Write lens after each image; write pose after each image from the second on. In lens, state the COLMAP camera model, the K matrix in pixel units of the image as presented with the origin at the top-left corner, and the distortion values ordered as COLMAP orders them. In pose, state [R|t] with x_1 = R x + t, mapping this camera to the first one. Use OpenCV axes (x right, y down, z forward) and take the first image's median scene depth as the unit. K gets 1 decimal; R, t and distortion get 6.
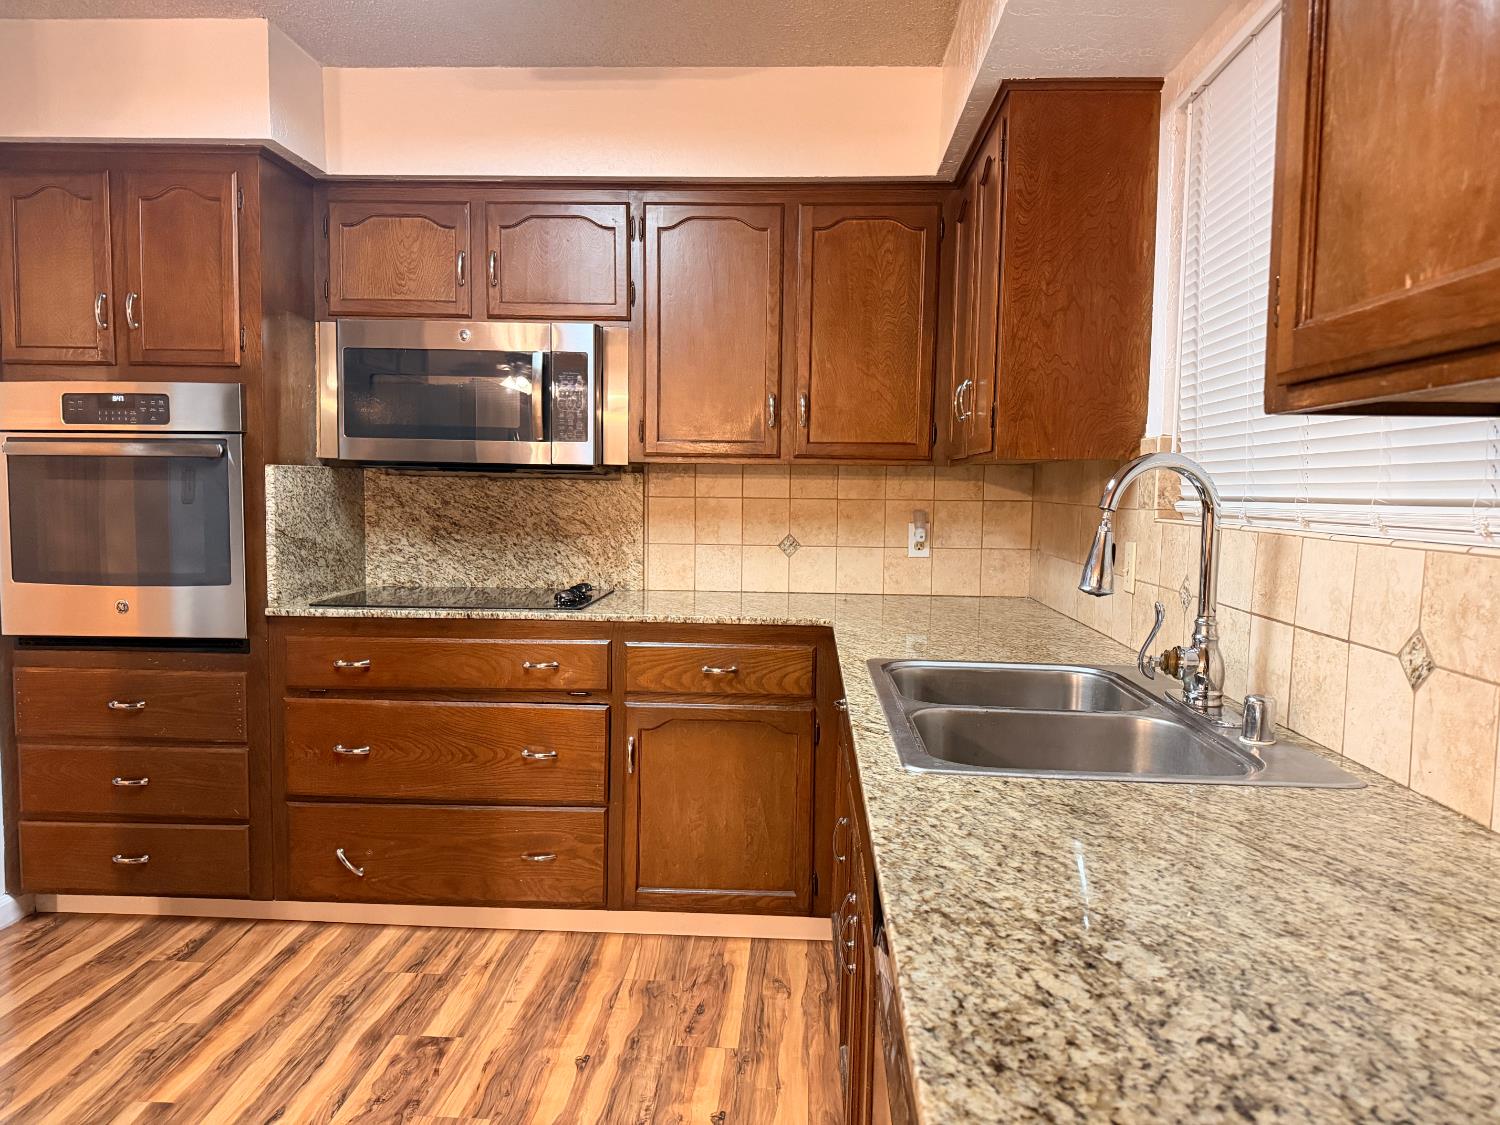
lens RADIAL K [[1056.0, 0, 751.5], [0, 1056.0, 541.0], [0, 0, 1]] dist [0.143656, -0.190766]
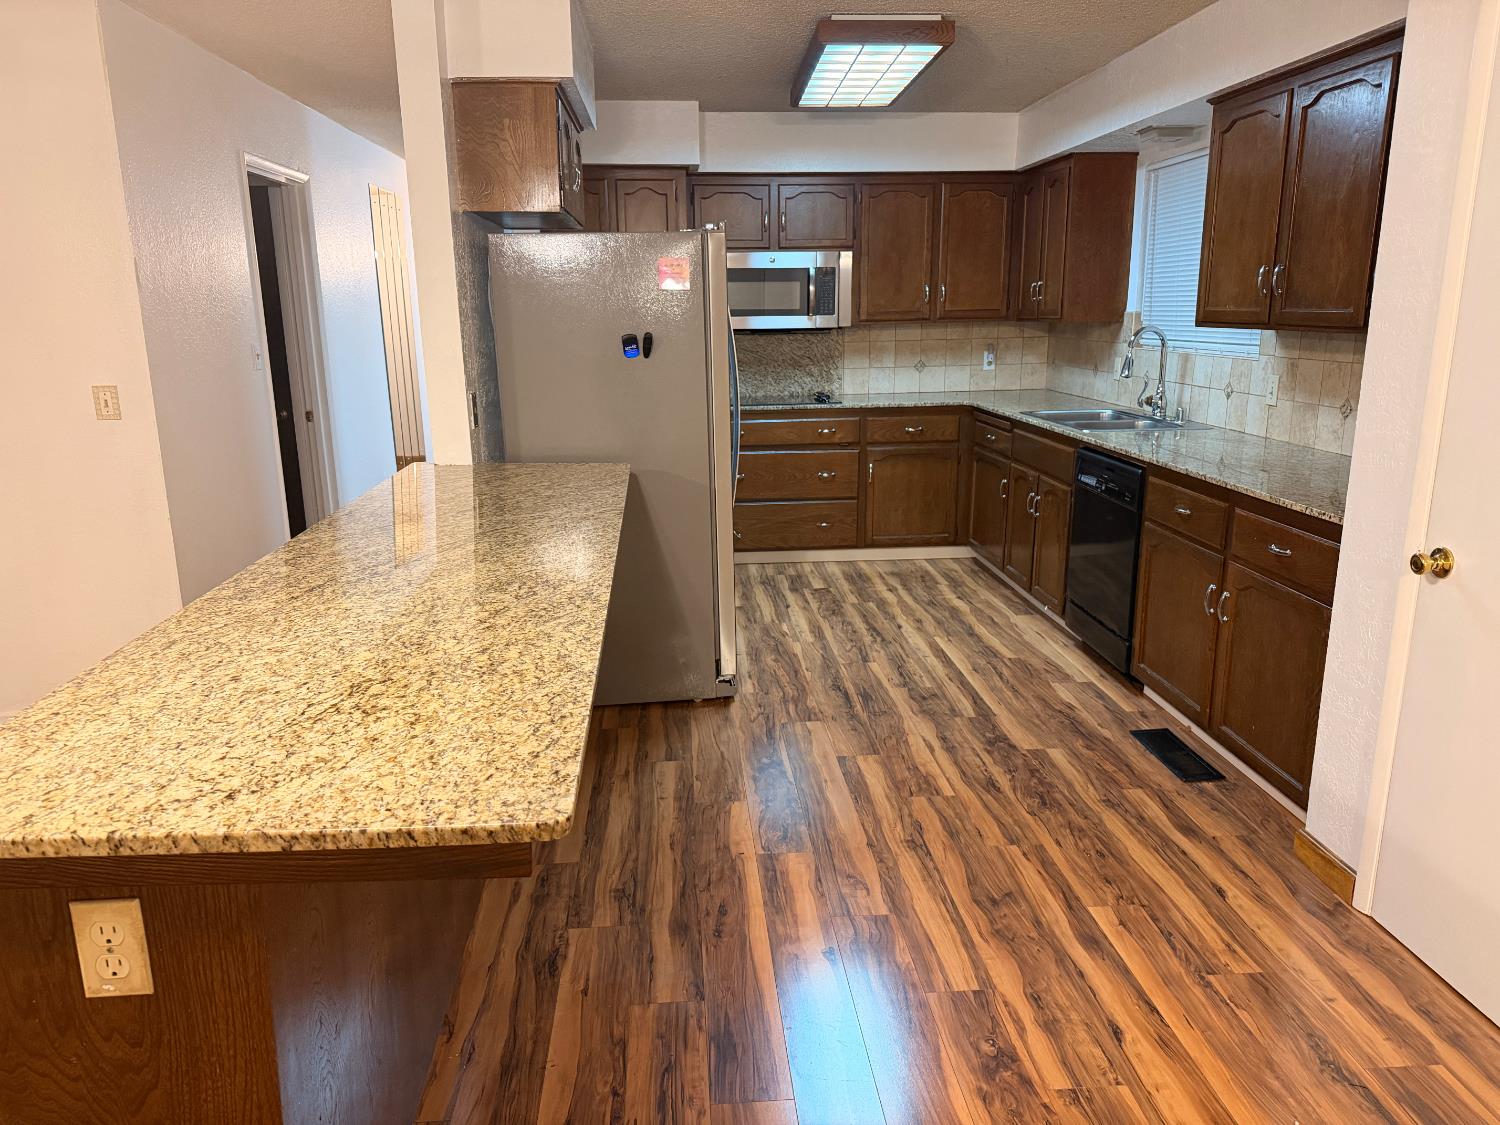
lens RADIAL K [[1065.2, 0, 750.0], [0, 1065.2, 562.5], [0, 0, 1]] dist [0.070338, -0.076445]
pose [[0.991320, -0.058664, 0.117654, -0.594922], [0.036064, 0.981938, 0.185737, -0.020027], [-0.126425, -0.179881, 0.975530, -1.005365]]
